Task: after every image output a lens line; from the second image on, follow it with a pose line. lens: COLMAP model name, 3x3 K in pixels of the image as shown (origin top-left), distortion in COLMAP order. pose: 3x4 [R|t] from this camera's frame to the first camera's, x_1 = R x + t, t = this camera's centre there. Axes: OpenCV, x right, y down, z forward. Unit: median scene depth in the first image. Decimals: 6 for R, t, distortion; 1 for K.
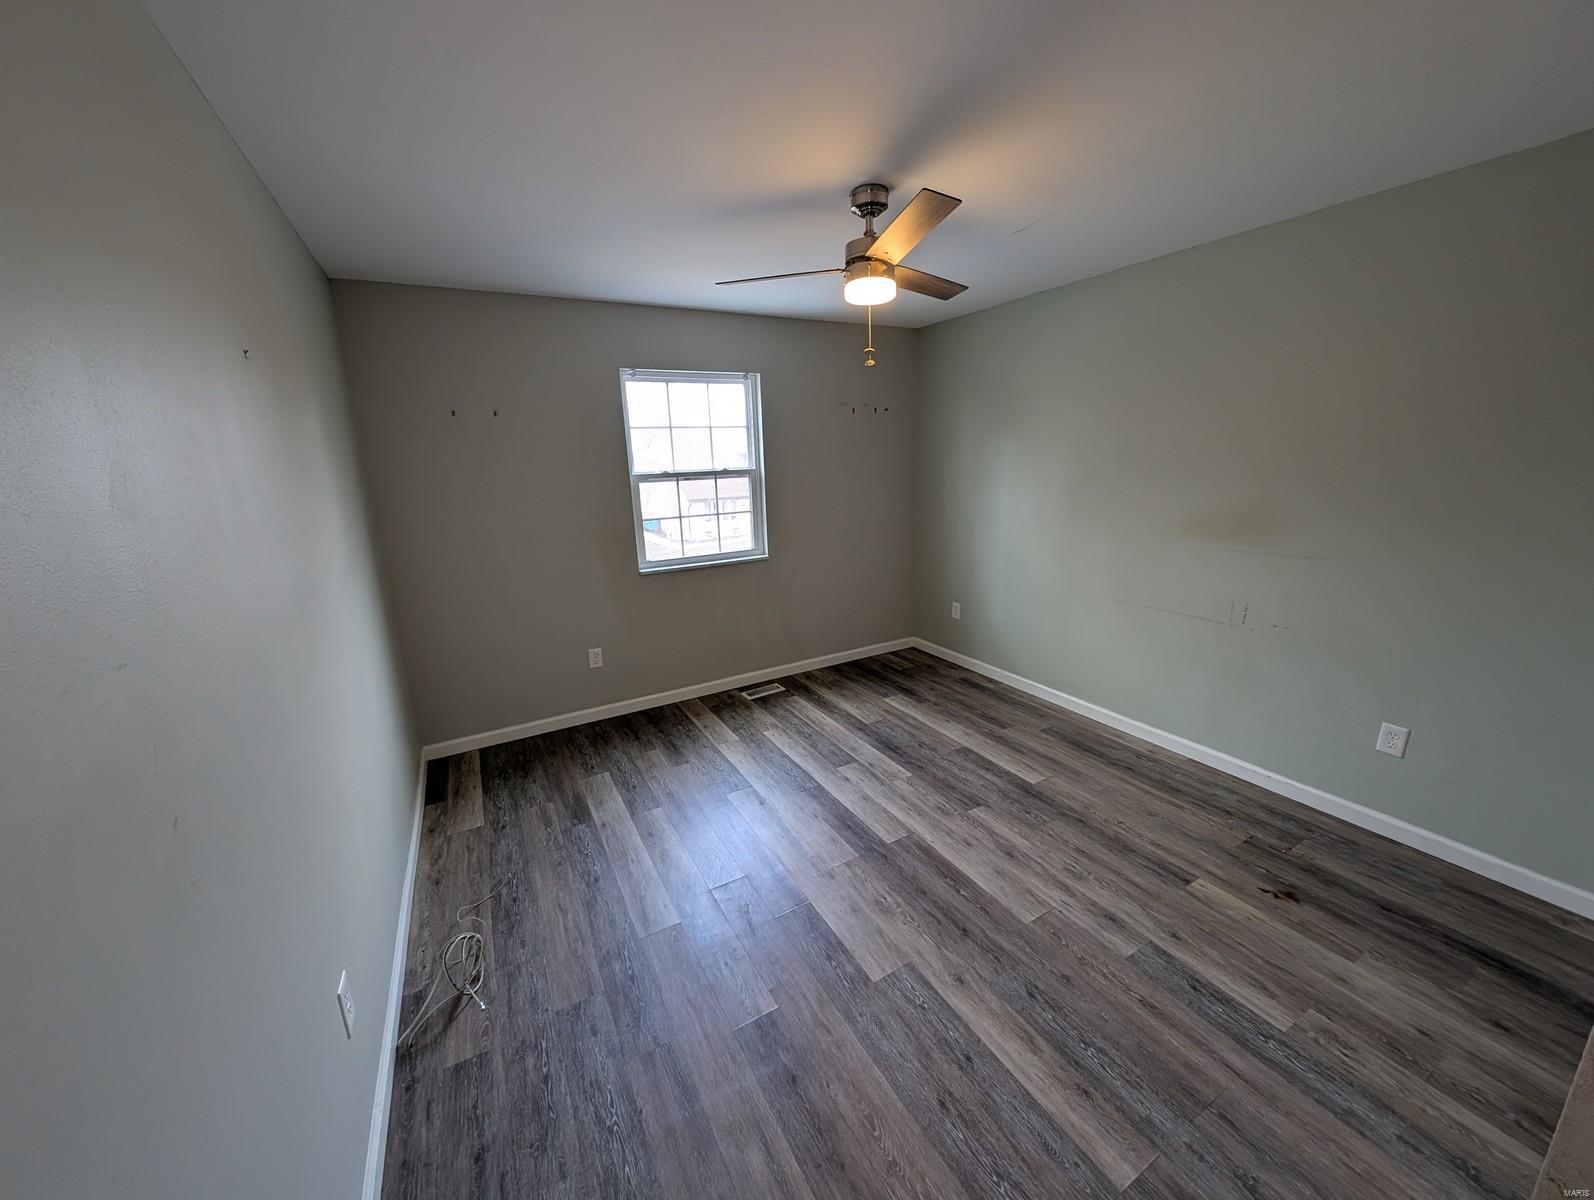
lens RADIAL K [[594.9, 0, 801.4], [0, 594.9, 597.6], [0, 0, 1]] dist [0.021990, -0.014574]
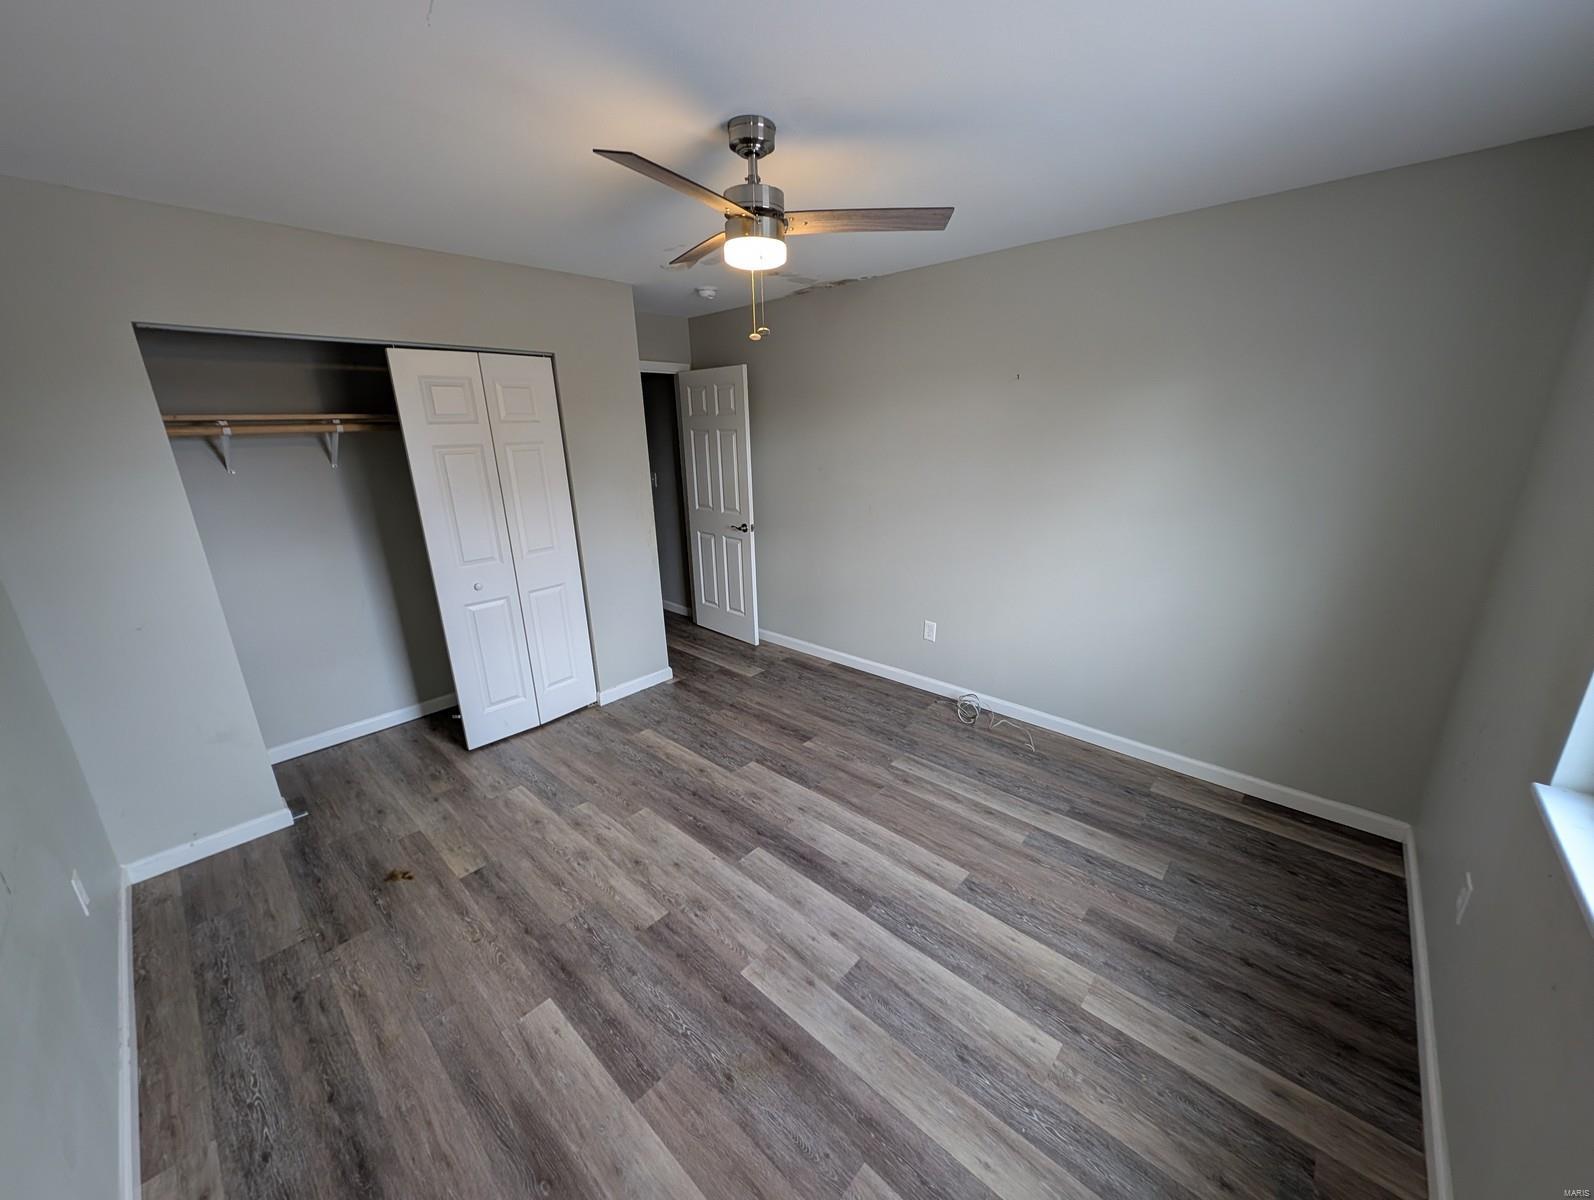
lens RADIAL K [[594.9, 0, 801.4], [0, 594.9, 597.6], [0, 0, 1]] dist [0.021990, -0.014574]
pose [[-0.947580, 0.140133, -0.287148, 0.275519], [-0.022522, 0.867163, 0.497514, -0.394510], [0.318723, 0.477902, -0.818551, 1.481499]]
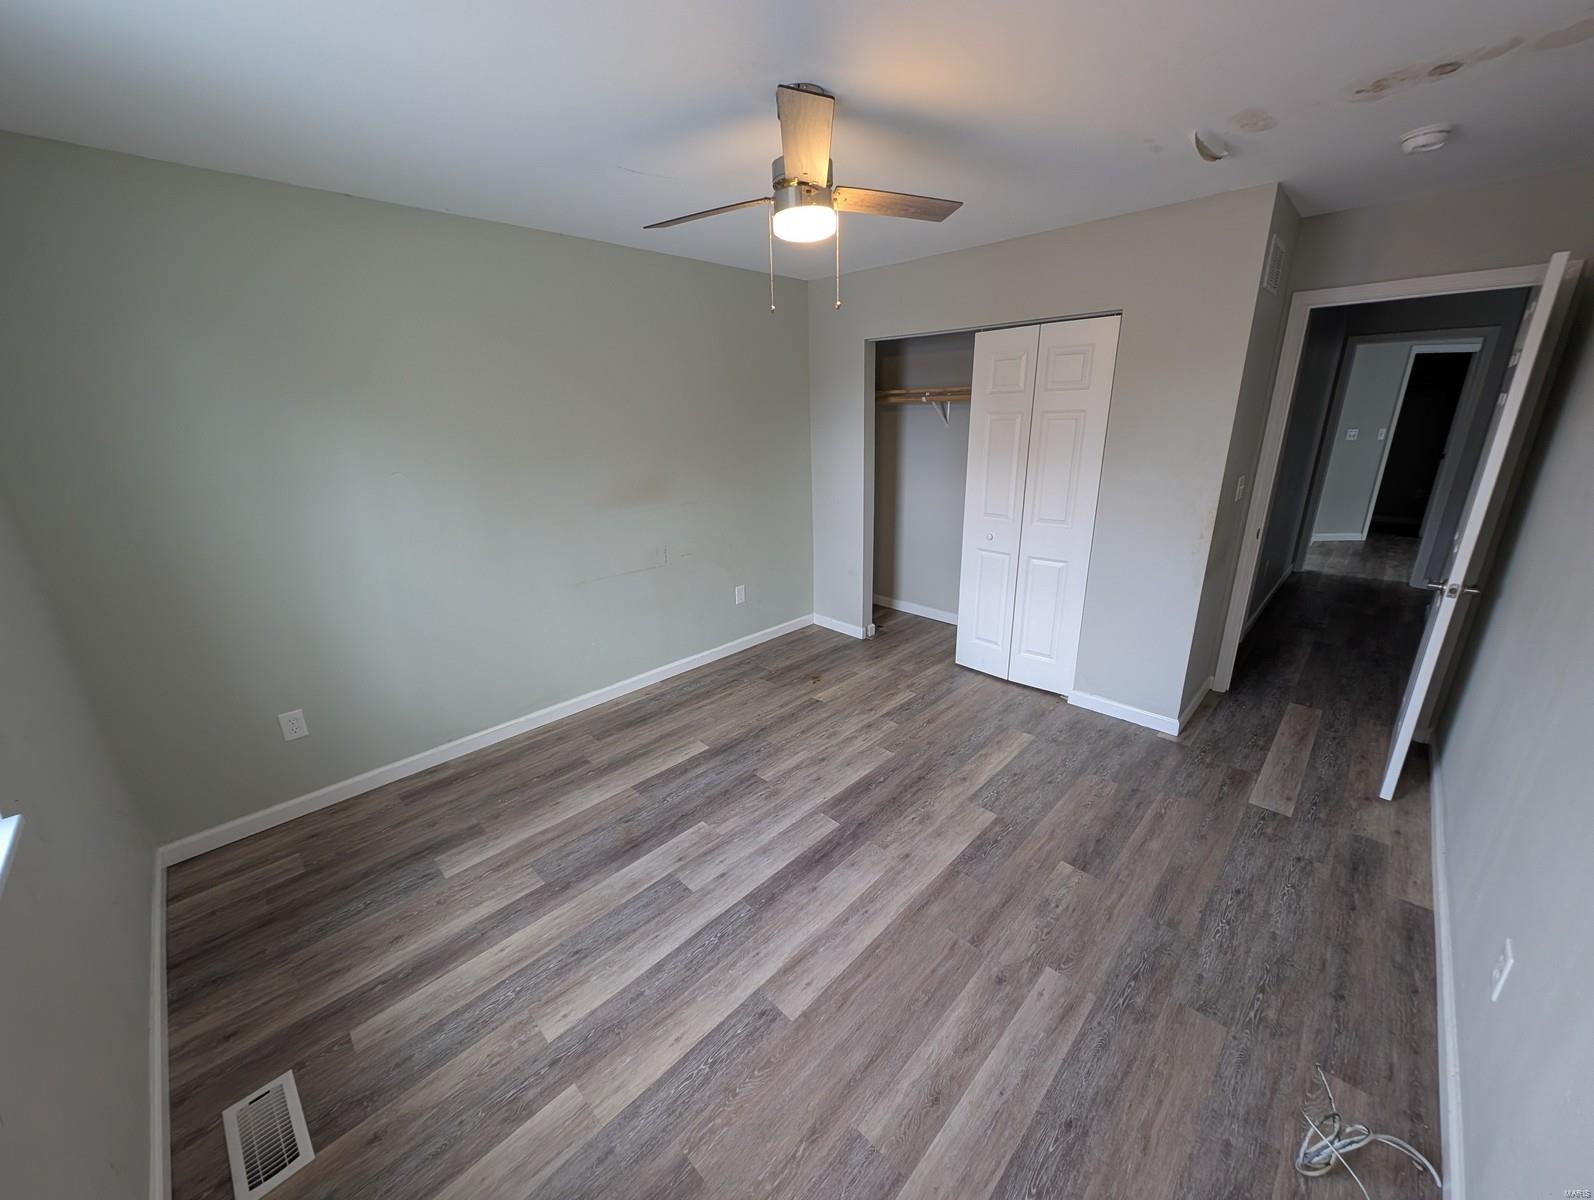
lens RADIAL K [[594.9, 0, 801.4], [0, 594.9, 597.6], [0, 0, 1]] dist [0.021990, -0.014574]
pose [[-0.282135, -0.250980, 0.925964, -0.595575], [0.255046, 0.910821, 0.324586, -0.241157], [-0.924852, 0.327741, -0.192963, 1.023652]]
